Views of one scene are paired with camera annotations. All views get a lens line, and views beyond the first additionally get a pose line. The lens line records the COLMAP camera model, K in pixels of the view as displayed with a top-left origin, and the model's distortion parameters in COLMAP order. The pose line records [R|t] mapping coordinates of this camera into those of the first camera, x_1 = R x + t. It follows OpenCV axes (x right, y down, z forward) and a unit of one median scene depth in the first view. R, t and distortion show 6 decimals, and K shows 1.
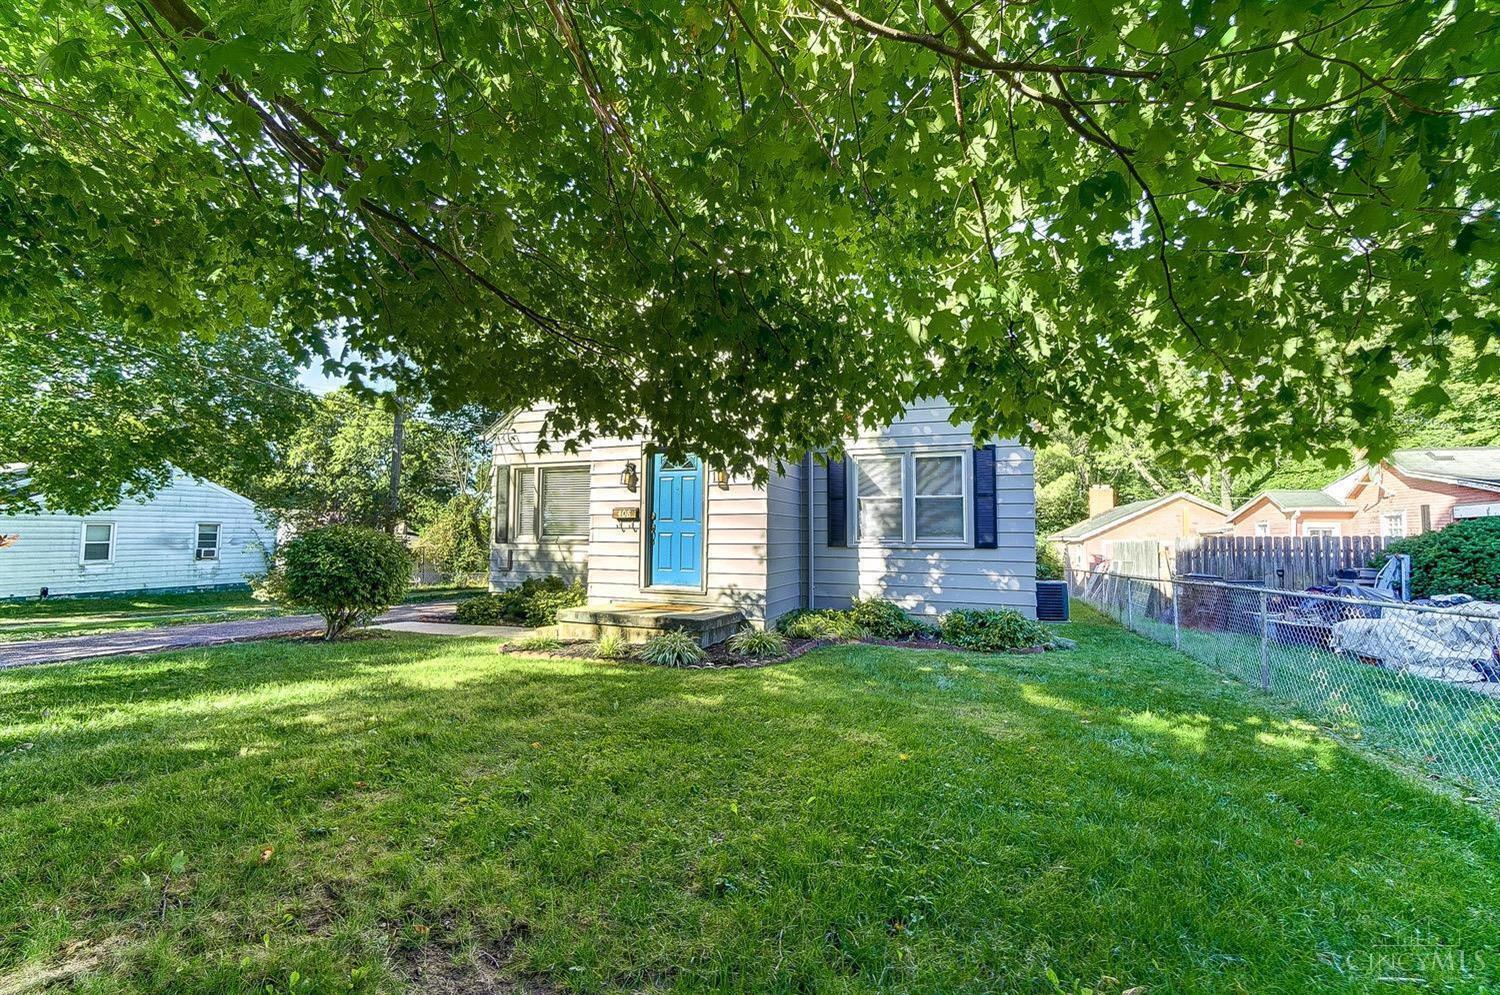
lens RADIAL K [[647.8, 0, 756.1], [0, 647.8, 492.9], [0, 0, 1]] dist [0.000366, 0.000051]
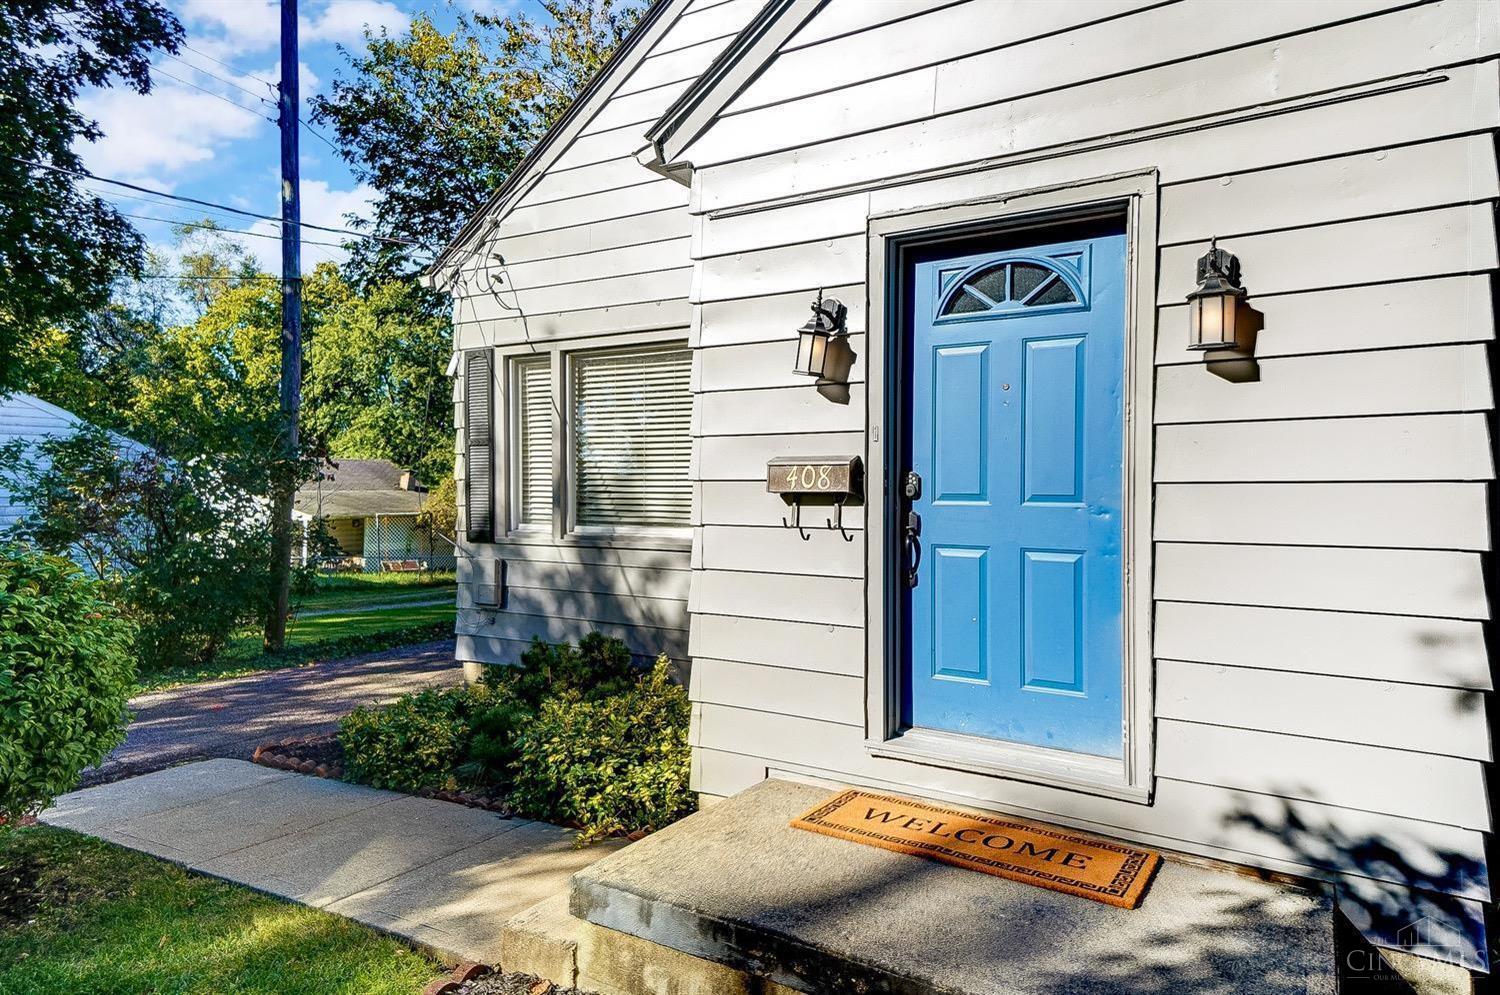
lens RADIAL K [[949.2, 0, 749.5], [0, 949.2, 498.9], [0, 0, 1]] dist [0.000656, -0.000196]
pose [[0.982216, -0.001523, -0.187750, -0.149606], [0.017104, 0.996535, 0.081395, 0.006394], [0.186975, -0.083158, 0.978839, 0.578576]]
